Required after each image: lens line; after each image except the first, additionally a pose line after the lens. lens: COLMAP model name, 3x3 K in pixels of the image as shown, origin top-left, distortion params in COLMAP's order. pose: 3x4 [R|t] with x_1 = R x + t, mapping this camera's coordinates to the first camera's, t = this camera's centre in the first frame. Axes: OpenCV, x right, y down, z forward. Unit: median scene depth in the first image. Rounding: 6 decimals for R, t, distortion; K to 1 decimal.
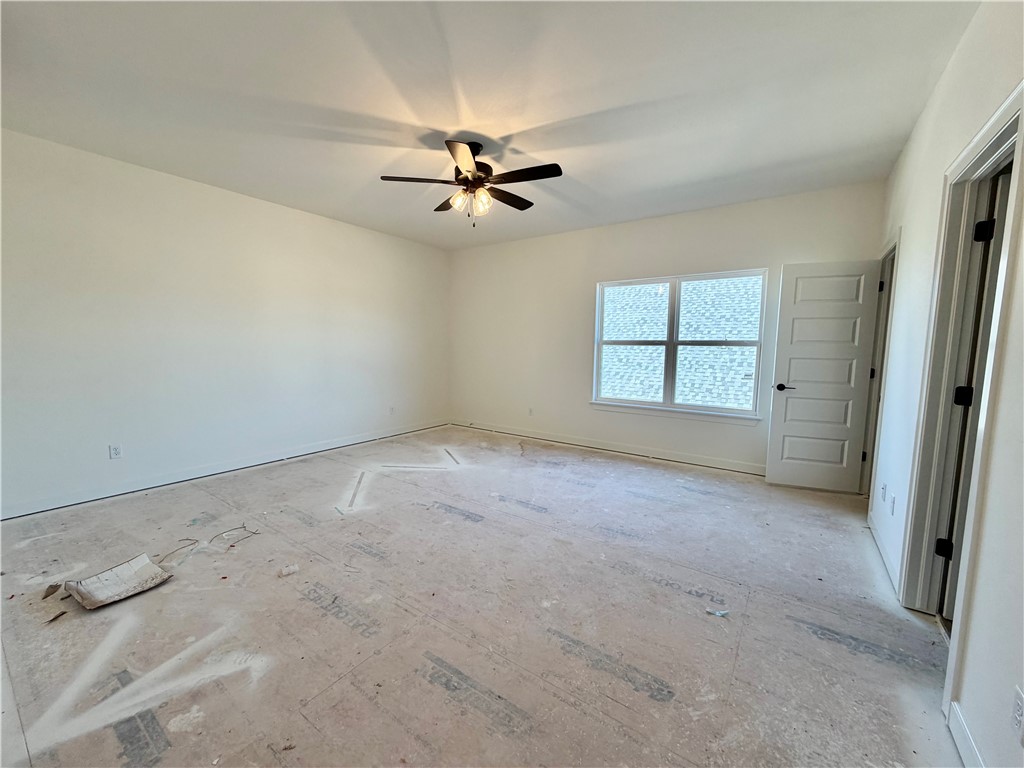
lens RADIAL K [[407.7, 0, 511.6], [0, 407.7, 385.9], [0, 0, 1]] dist [-0.001061, -0.000376]
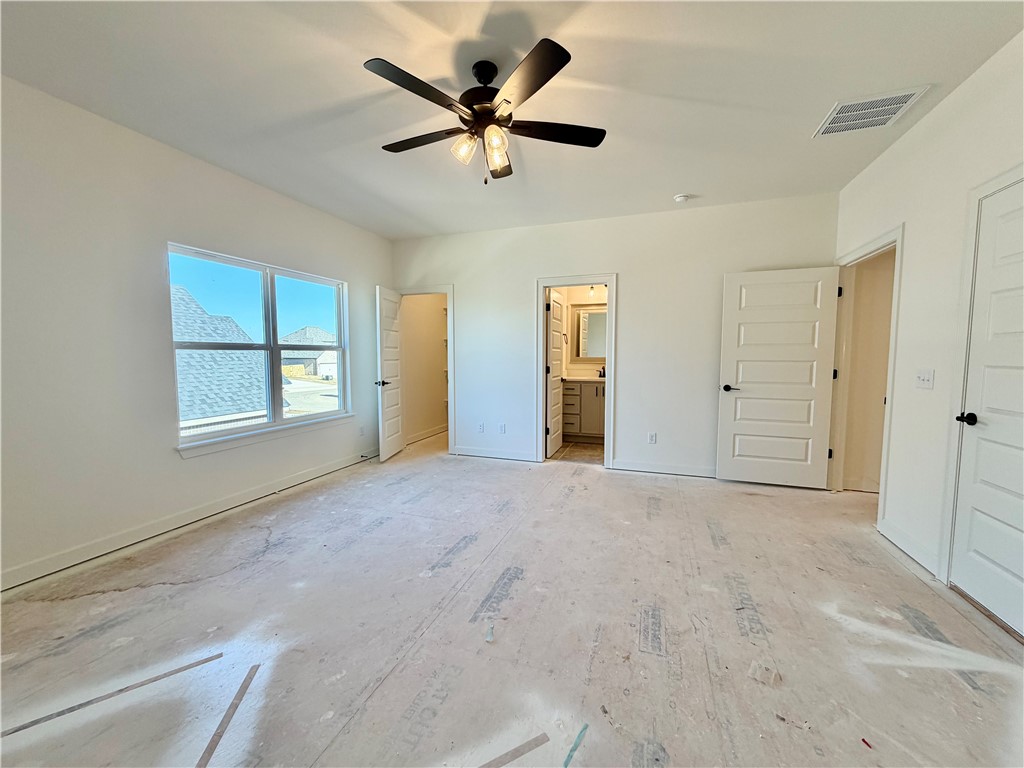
lens RADIAL K [[407.7, 0, 511.1], [0, 407.7, 384.1], [0, 0, 1]] dist [-0.001061, -0.000376]
pose [[-0.270016, -0.079143, 0.959598, -0.751701], [0.094454, 0.989632, 0.108198, -0.106332], [-0.958212, 0.119853, -0.259741, 1.092527]]
